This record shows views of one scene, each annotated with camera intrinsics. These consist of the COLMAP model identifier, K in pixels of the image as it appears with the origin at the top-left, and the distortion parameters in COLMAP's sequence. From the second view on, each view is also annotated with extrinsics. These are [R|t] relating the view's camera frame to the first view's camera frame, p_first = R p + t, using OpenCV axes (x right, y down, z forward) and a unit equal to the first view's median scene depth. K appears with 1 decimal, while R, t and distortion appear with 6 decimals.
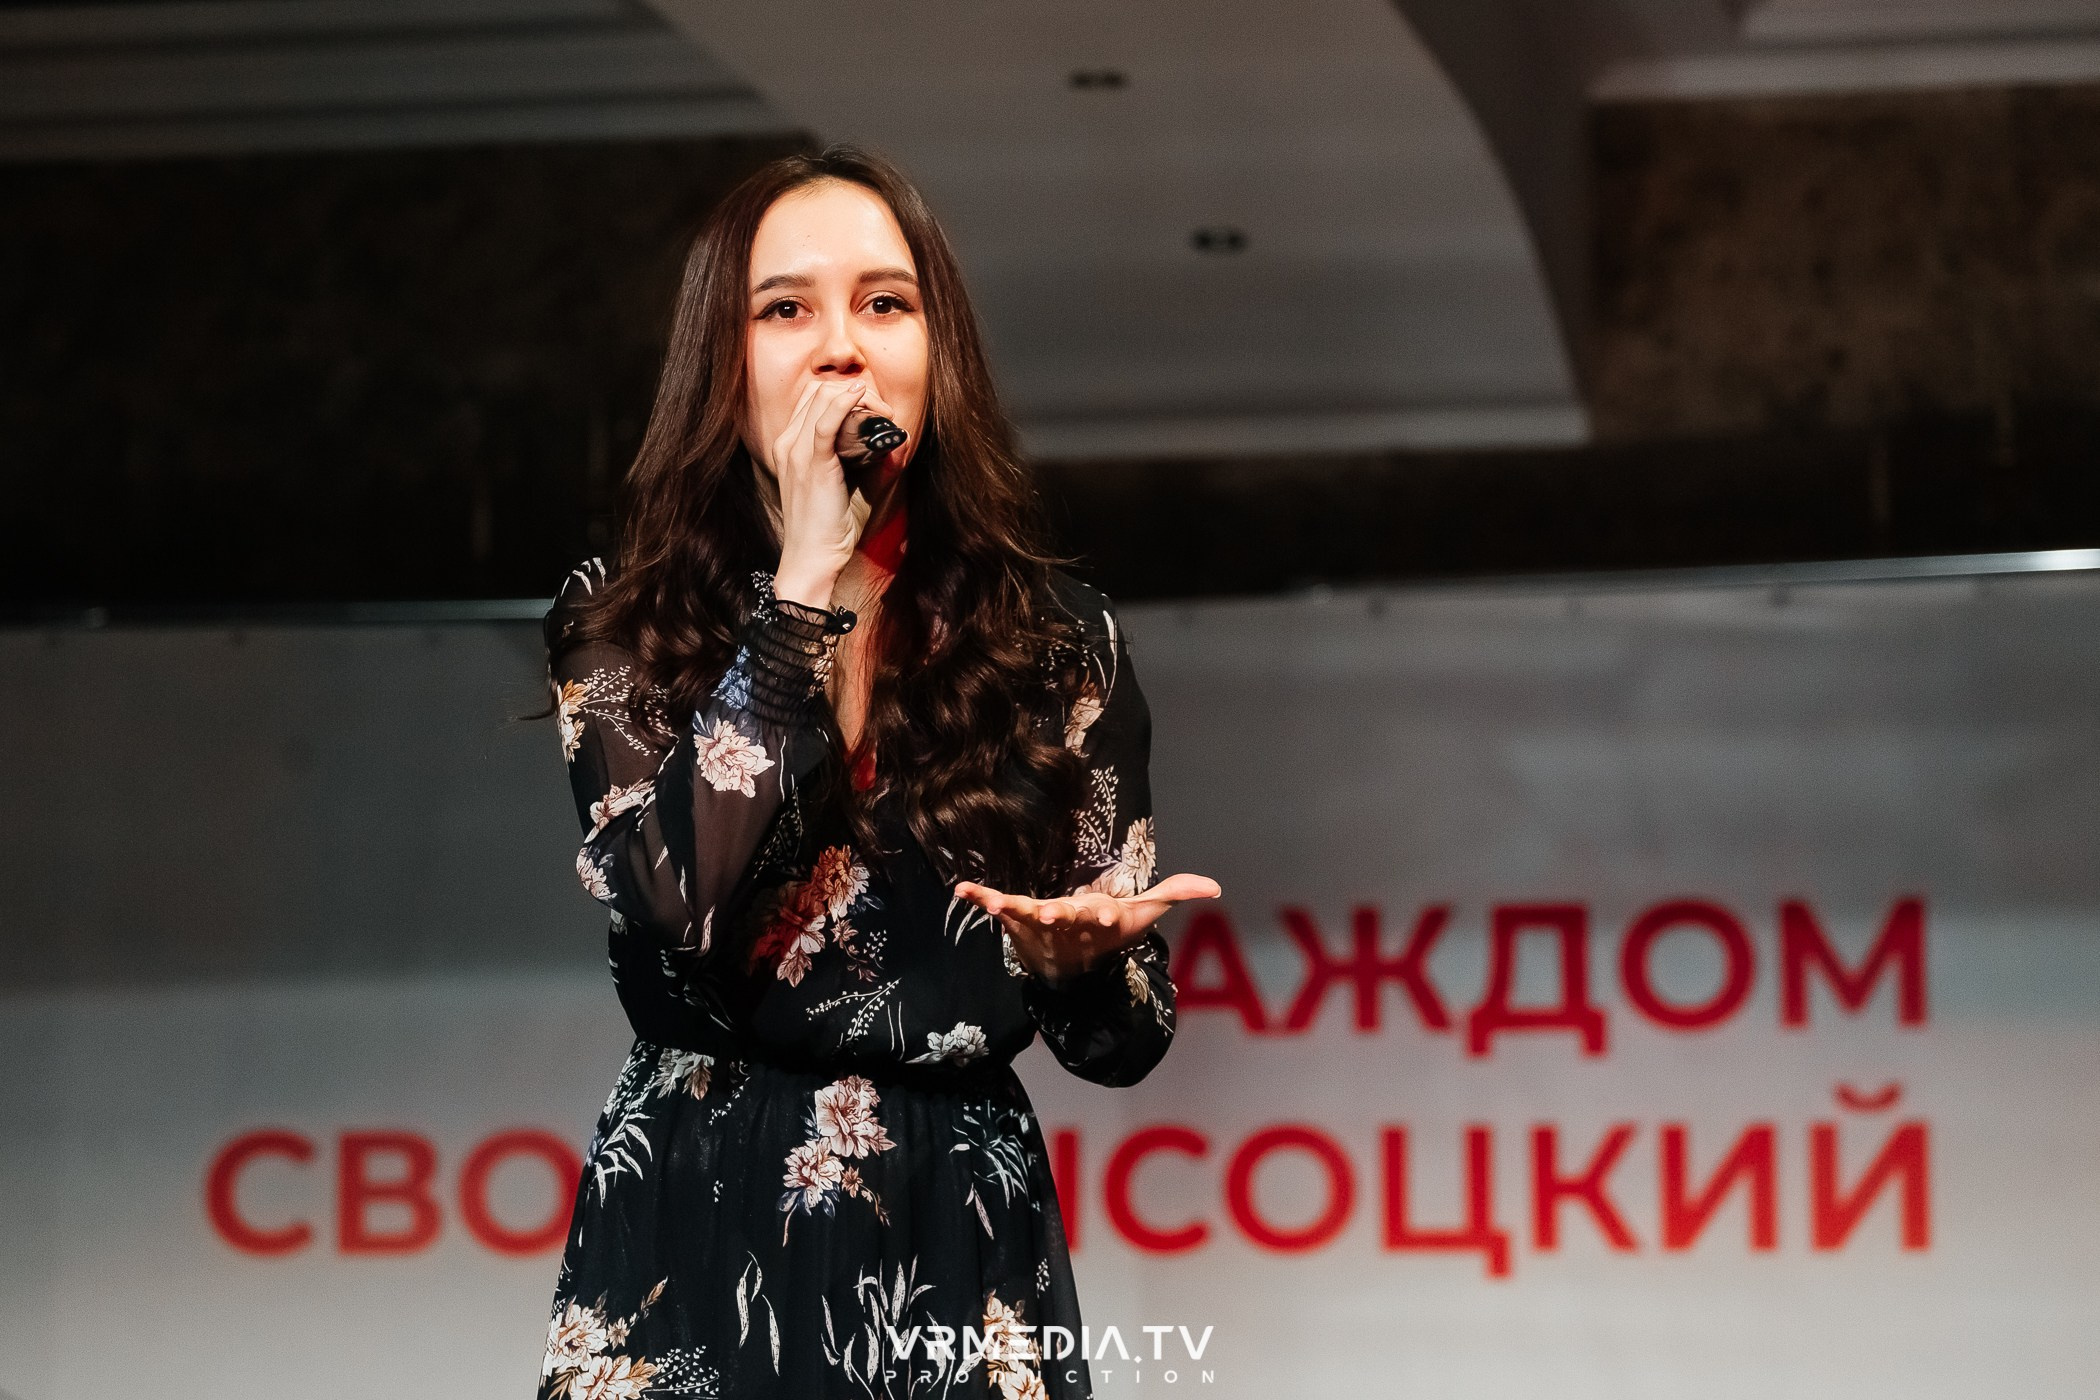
lens RADIAL K [[5868.1, 0, 983.9], [0, 5868.1, 729.6], [0, 0, 1]] dist [-0.028468, 0.000000]
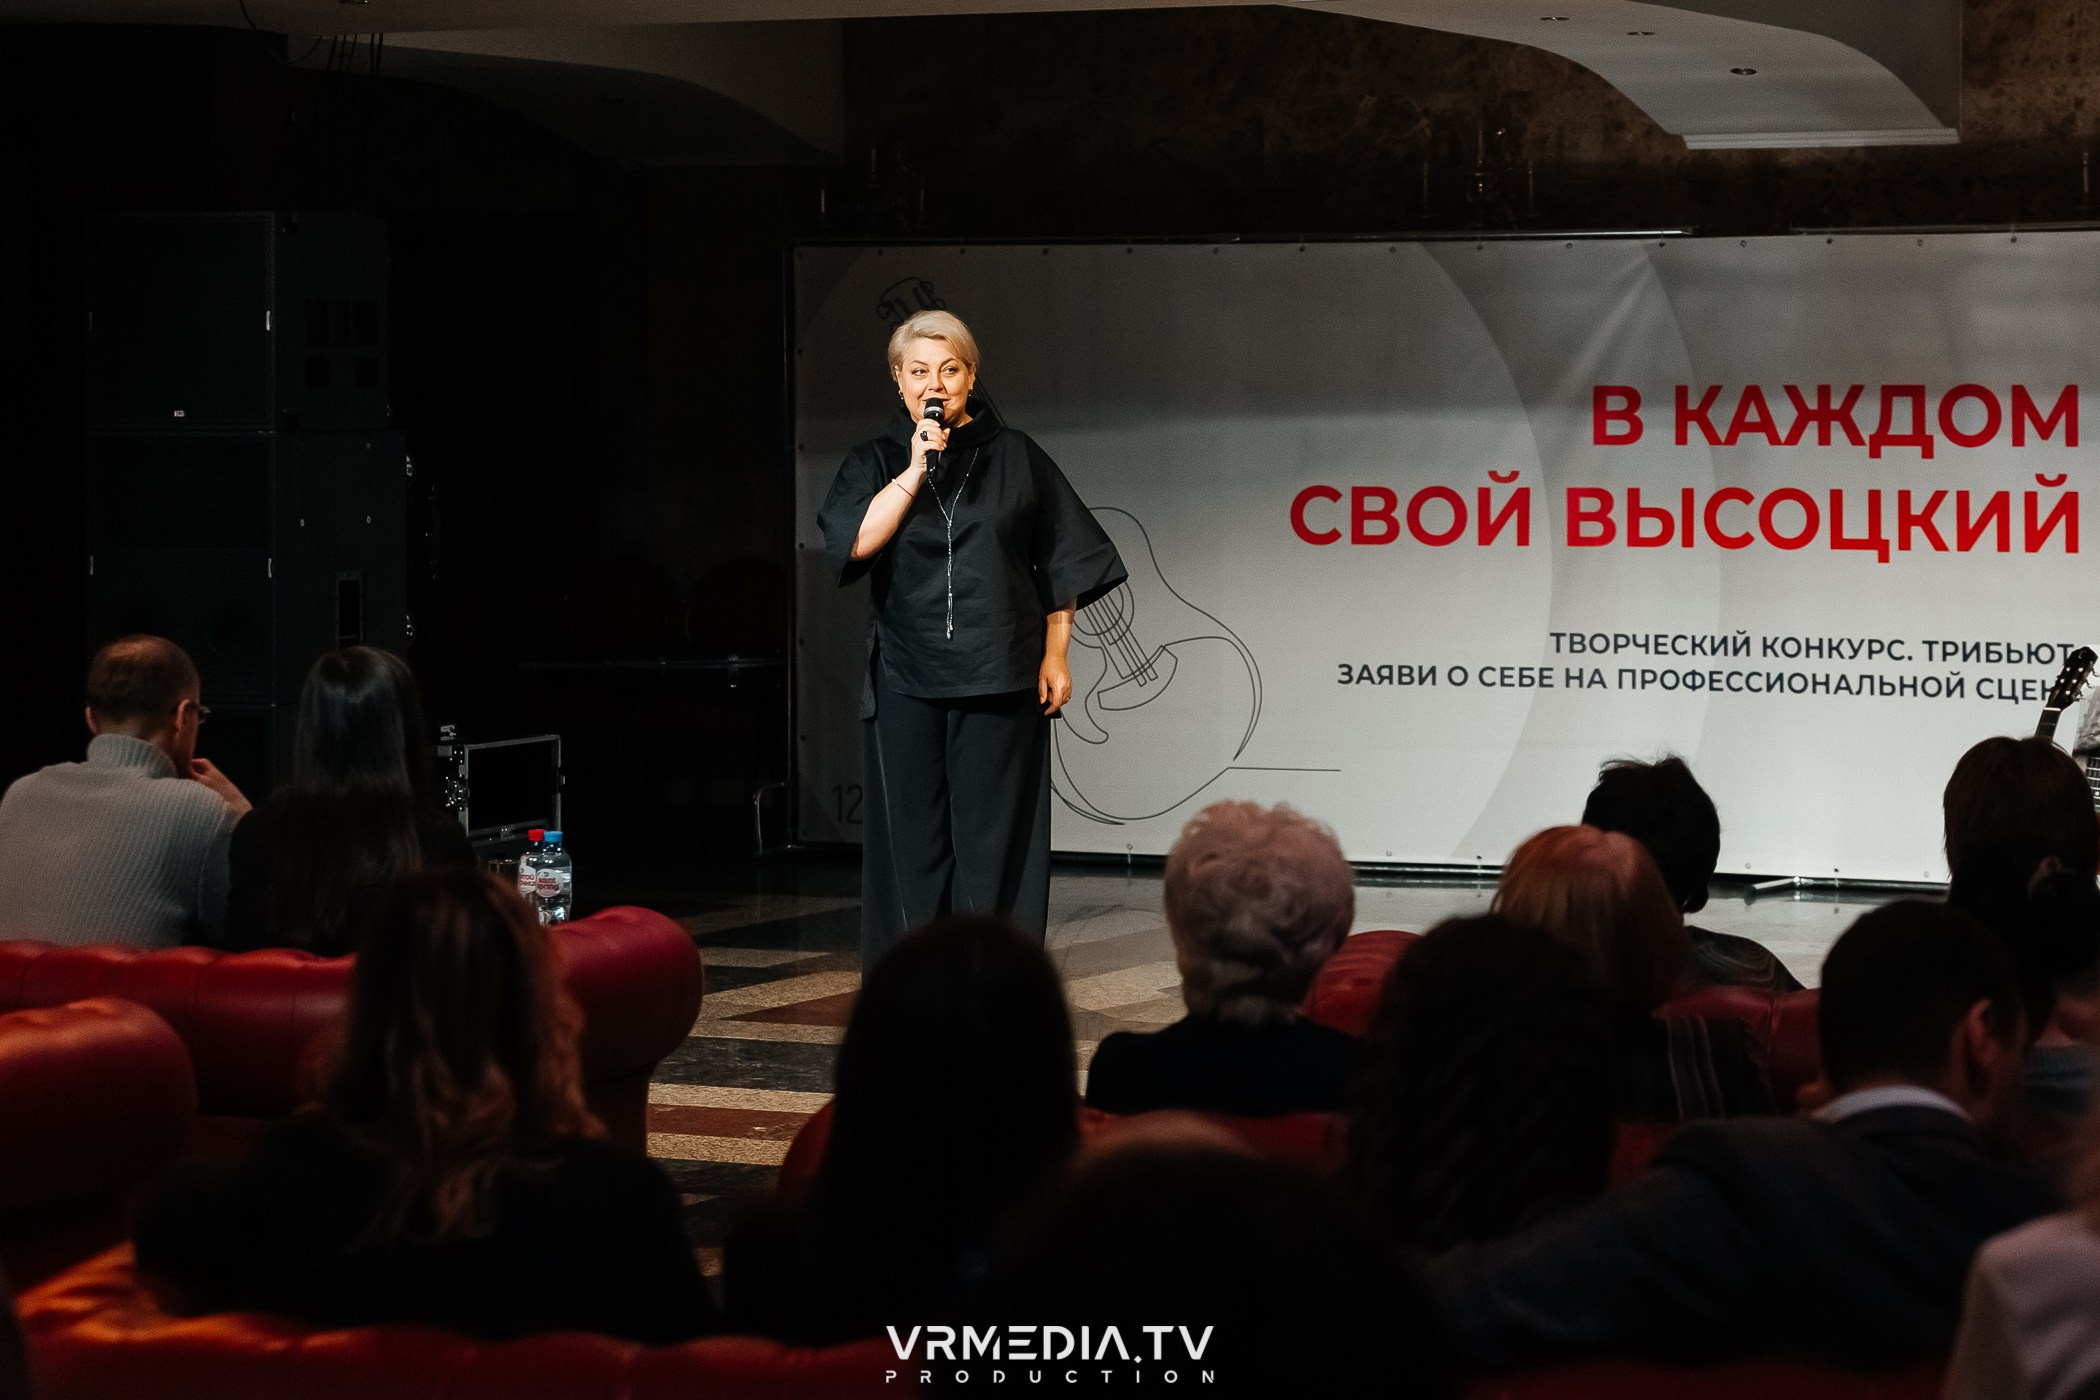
lens RADIAL K [[5232.3, 0, 1254.9], [0, 5232.3, 506.5], [0, 0, 1]] dist [0.027954, 0.000000]
pose [[0.979728, 0.002223, -0.200319, 0.242209], [0.021801, 0.992817, 0.117643, -0.152207], [0.199142, -0.119625, 0.972642, -0.870403]]
